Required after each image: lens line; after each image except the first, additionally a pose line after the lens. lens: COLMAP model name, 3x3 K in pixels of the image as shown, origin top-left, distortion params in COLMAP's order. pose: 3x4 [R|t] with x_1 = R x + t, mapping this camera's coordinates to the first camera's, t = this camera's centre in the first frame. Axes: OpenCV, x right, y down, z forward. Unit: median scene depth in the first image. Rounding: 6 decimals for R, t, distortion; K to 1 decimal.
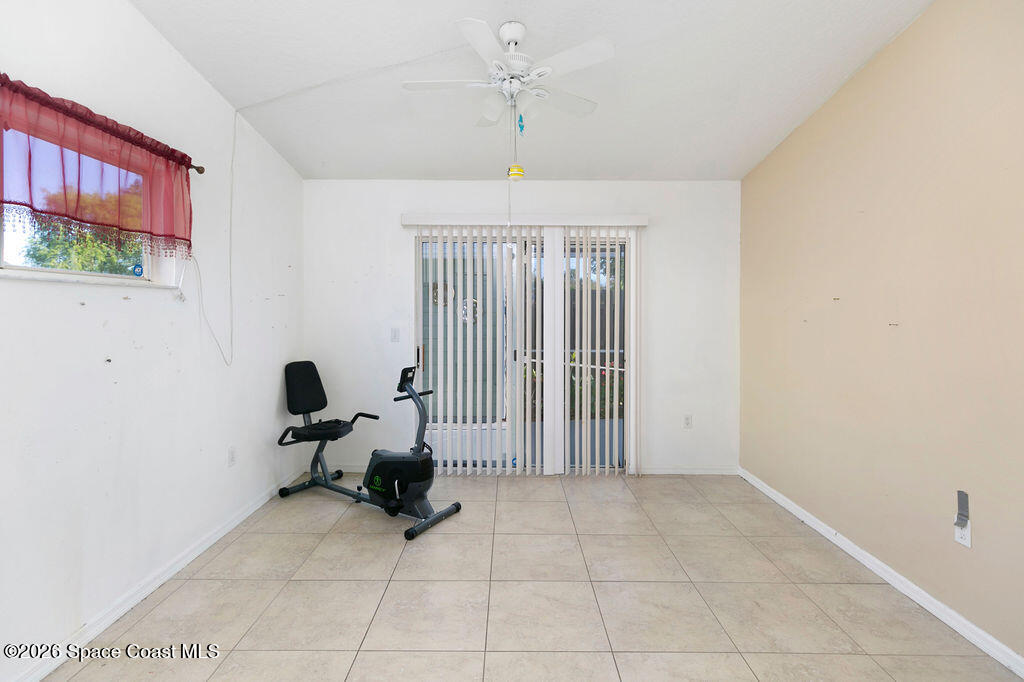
lens RADIAL K [[474.0, 0, 511.1], [0, 474.0, 322.1], [0, 0, 1]] dist [0.006940, -0.000250]
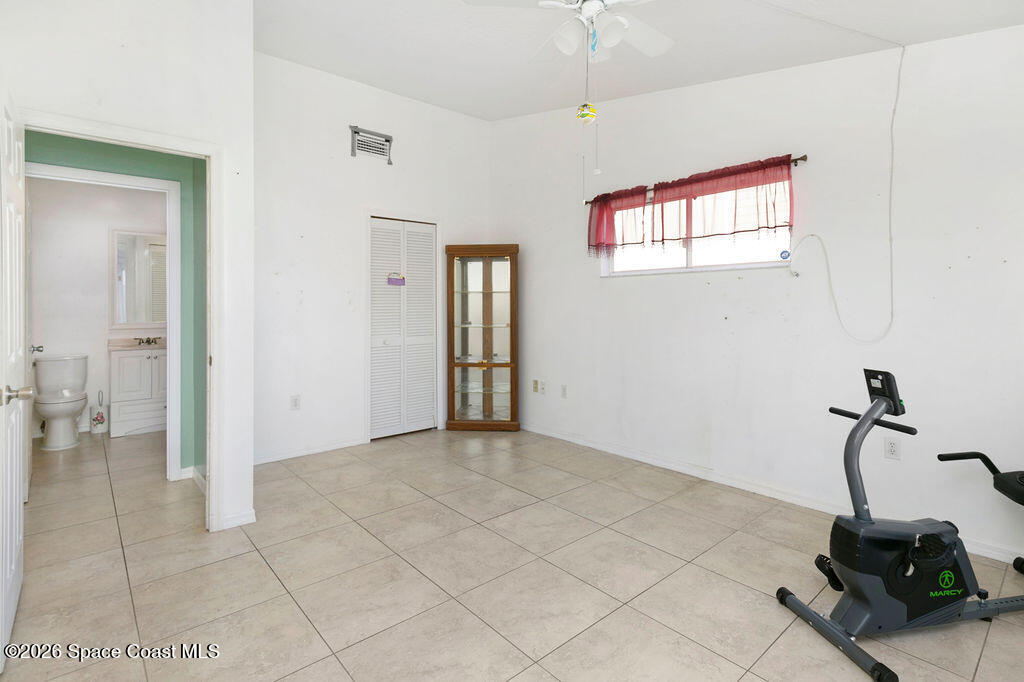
lens RADIAL K [[474.0, 0, 511.1], [0, 474.0, 322.1], [0, 0, 1]] dist [0.006940, -0.000250]
pose [[-0.745469, 0.017320, -0.666315, 0.646693], [-0.012857, 0.999103, 0.040354, 0.029438], [0.666416, 0.038649, -0.744578, 1.475832]]
